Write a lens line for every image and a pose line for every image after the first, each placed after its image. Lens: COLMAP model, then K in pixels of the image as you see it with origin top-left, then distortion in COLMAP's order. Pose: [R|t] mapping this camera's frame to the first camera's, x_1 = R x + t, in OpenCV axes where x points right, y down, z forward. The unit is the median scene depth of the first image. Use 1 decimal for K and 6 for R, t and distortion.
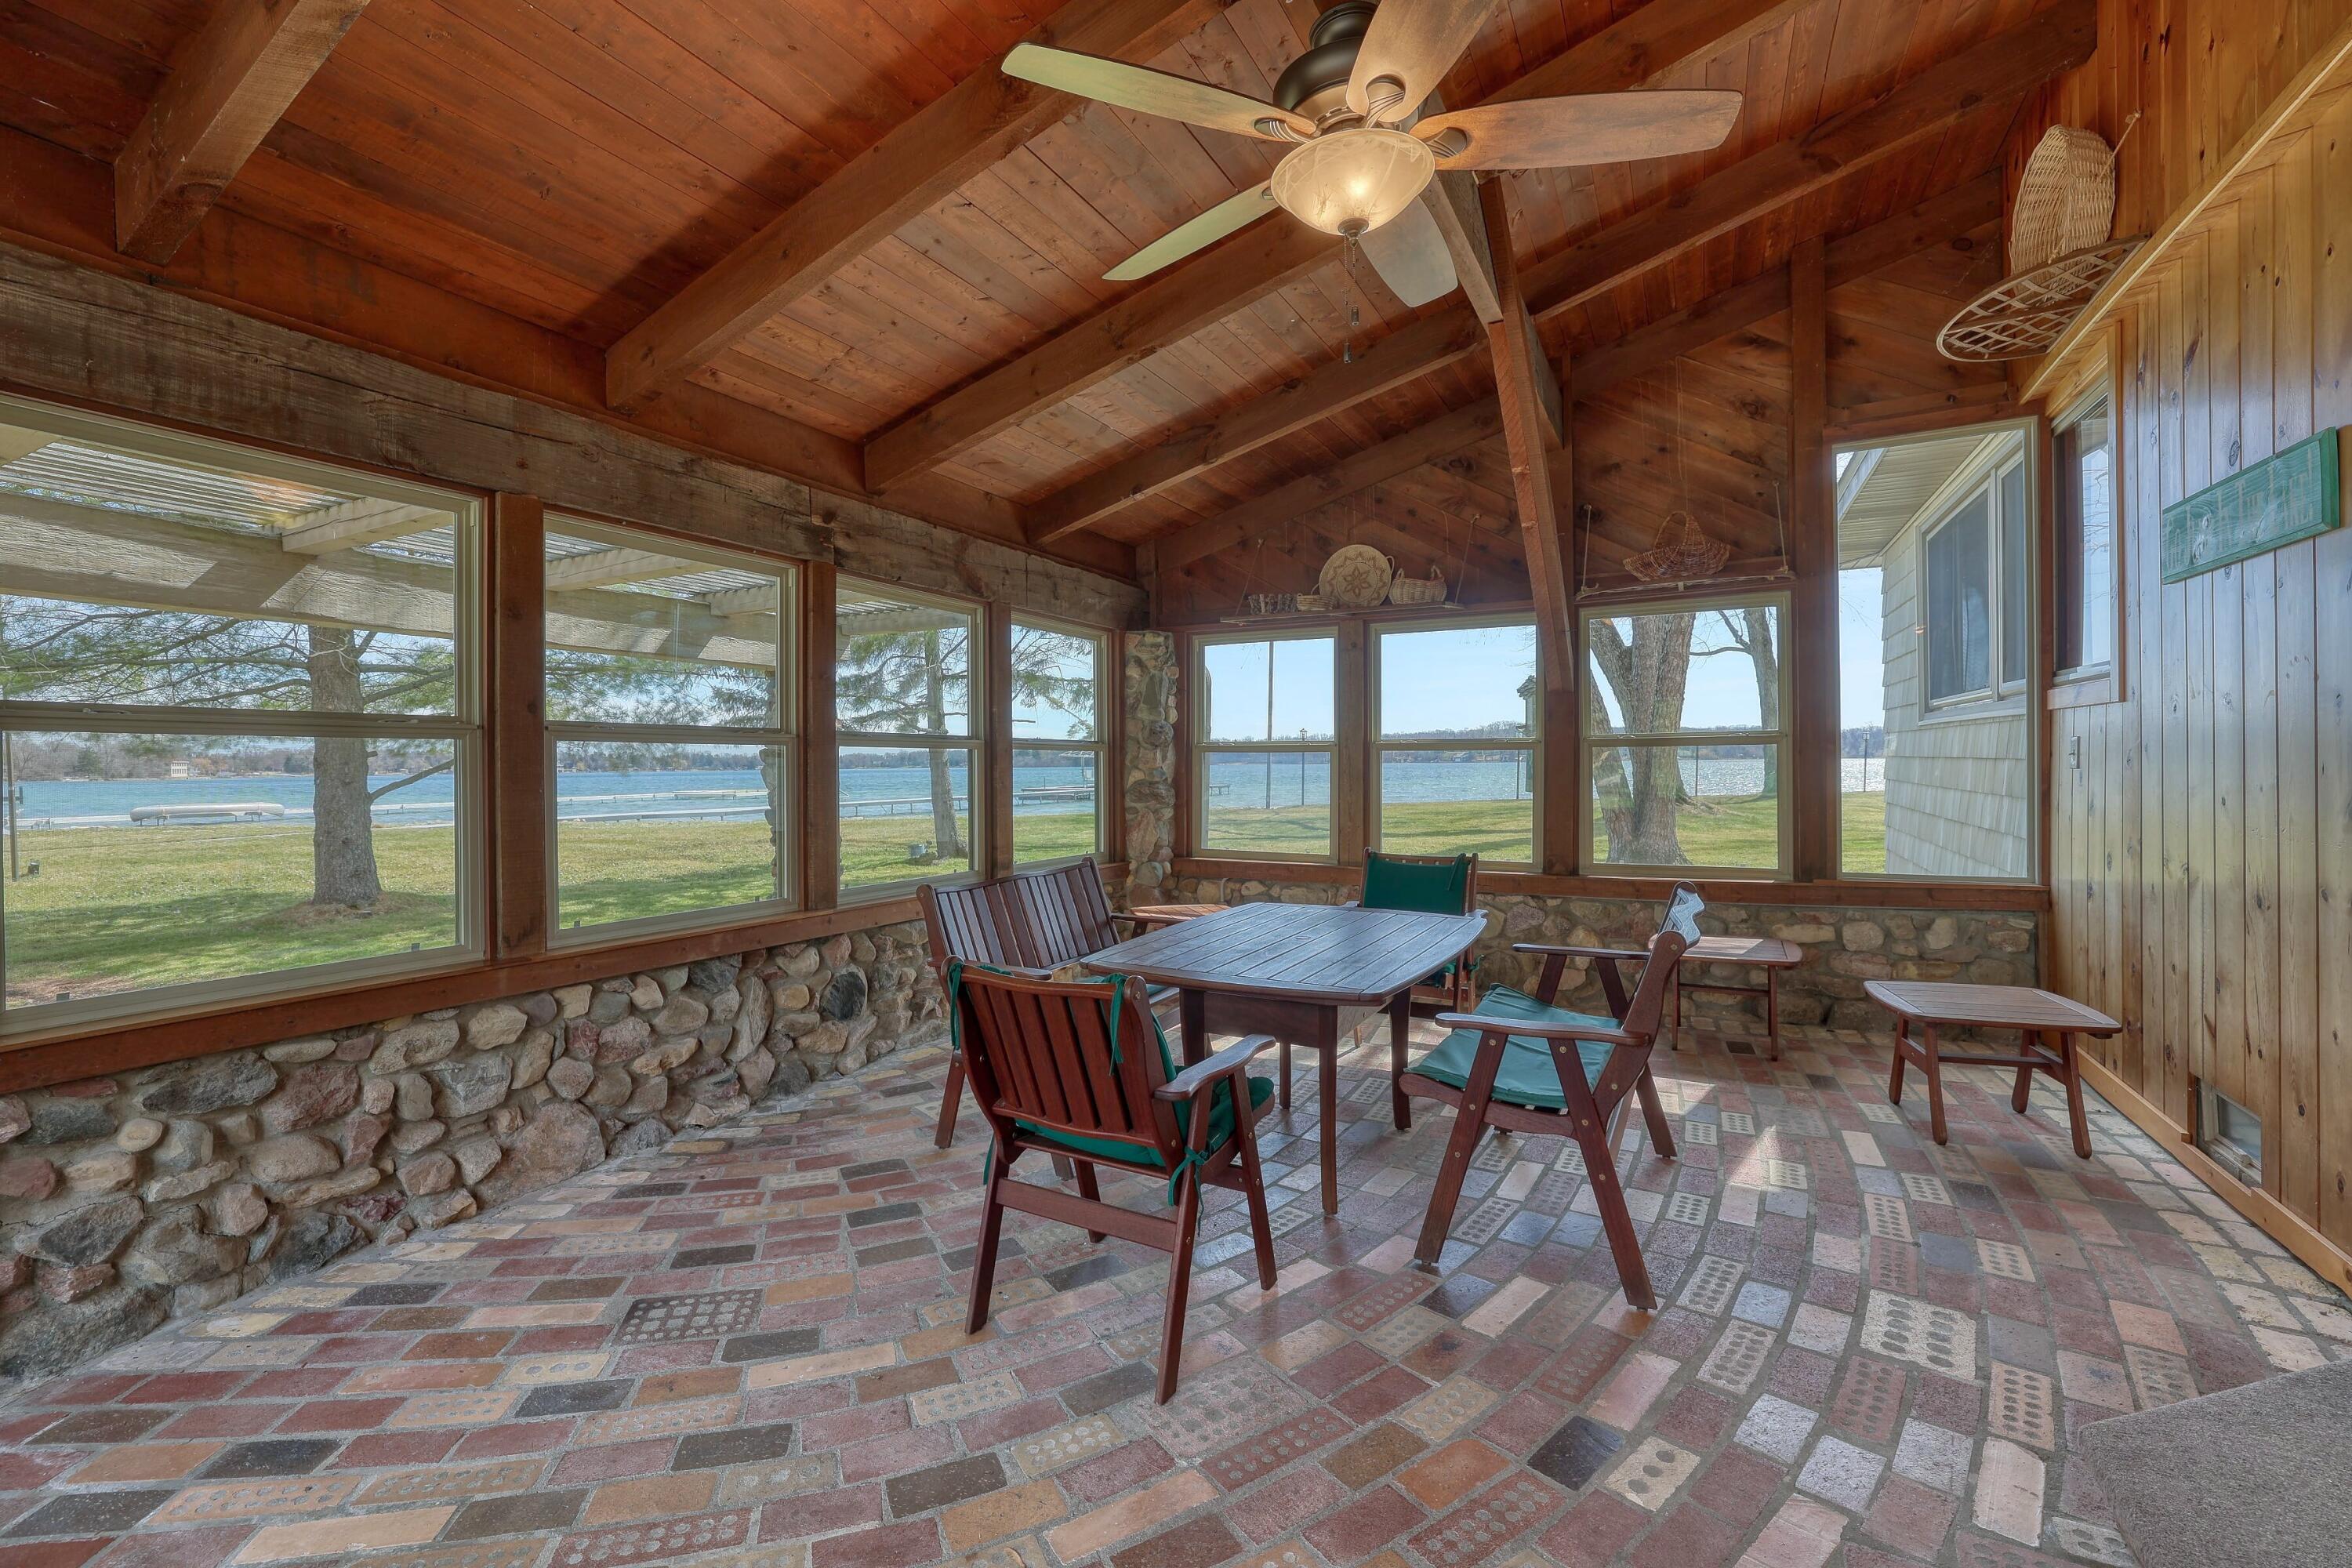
lens RADIAL K [[1016.0, 0, 1163.0], [0, 1016.0, 773.0], [0, 0, 1]] dist [-0.041139, 0.014578]
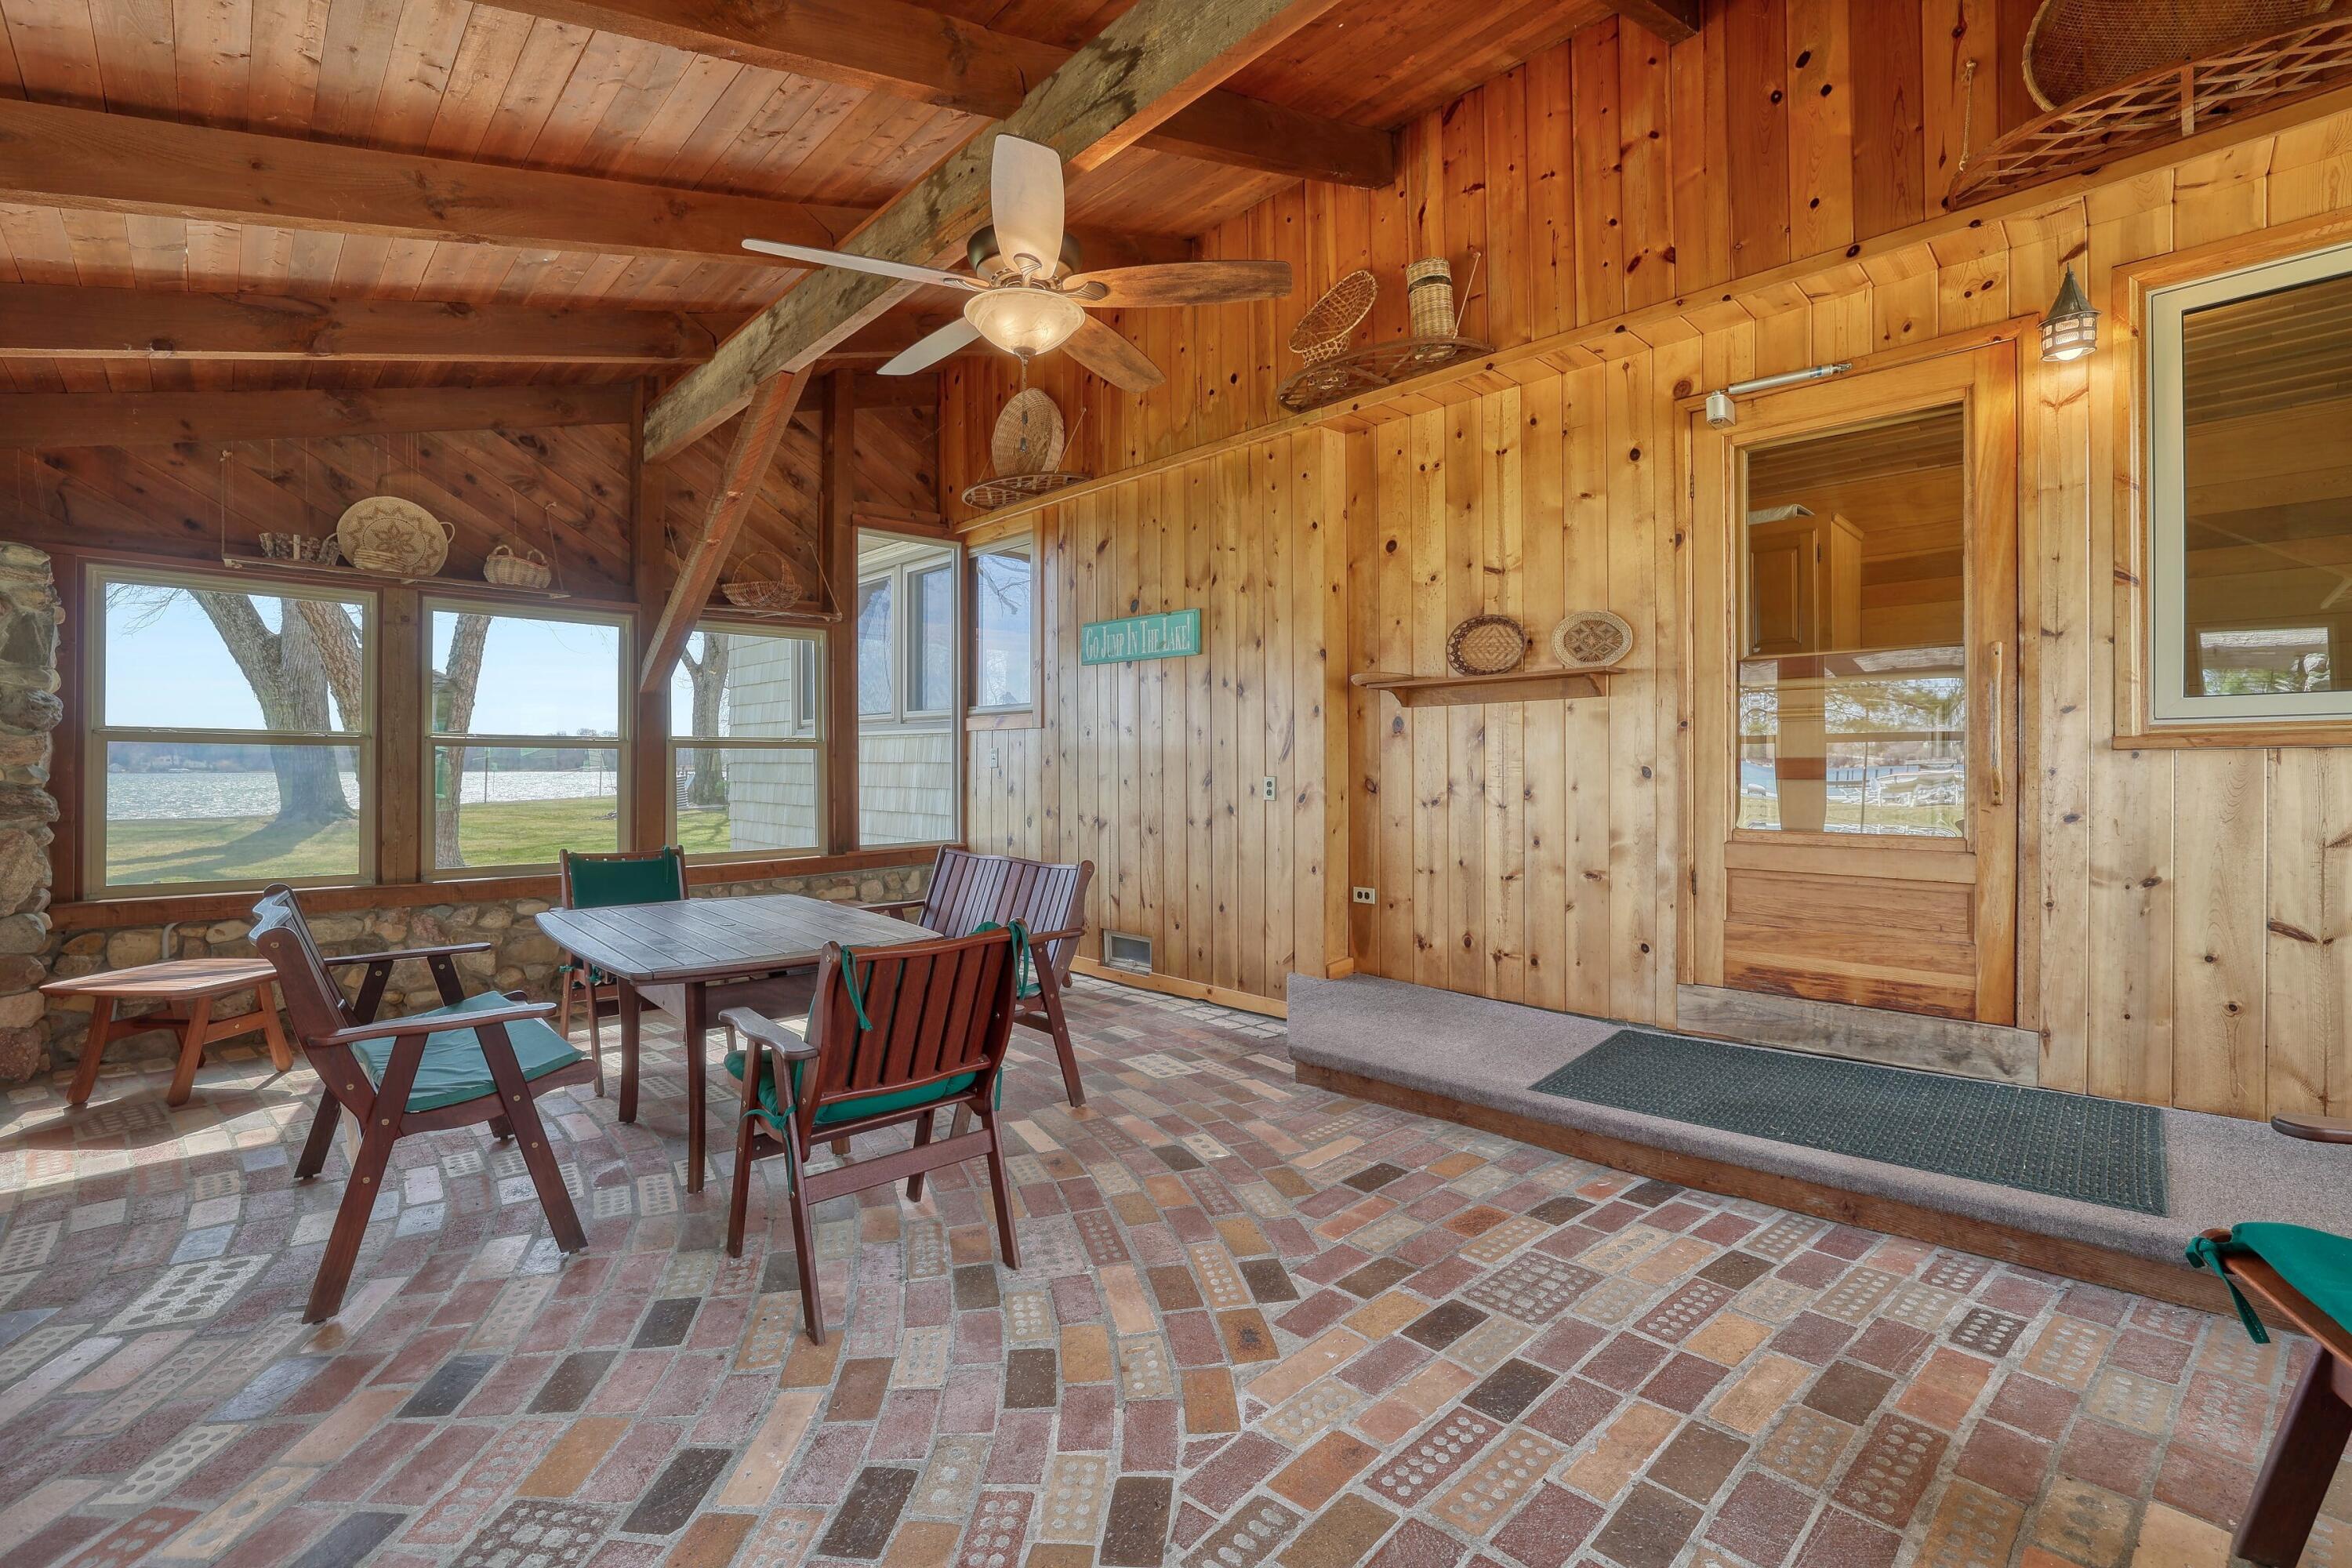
lens RADIAL K [[1016.0, 0, 1151.0], [0, 1016.0, 776.0], [0, 0, 1]] dist [-0.041139, 0.014578]
pose [[0.303180, 0.001704, 0.952932, -0.555432], [0.008507, 0.999954, -0.004494, 0.016853], [-0.952895, 0.009469, 0.303152, 0.229685]]
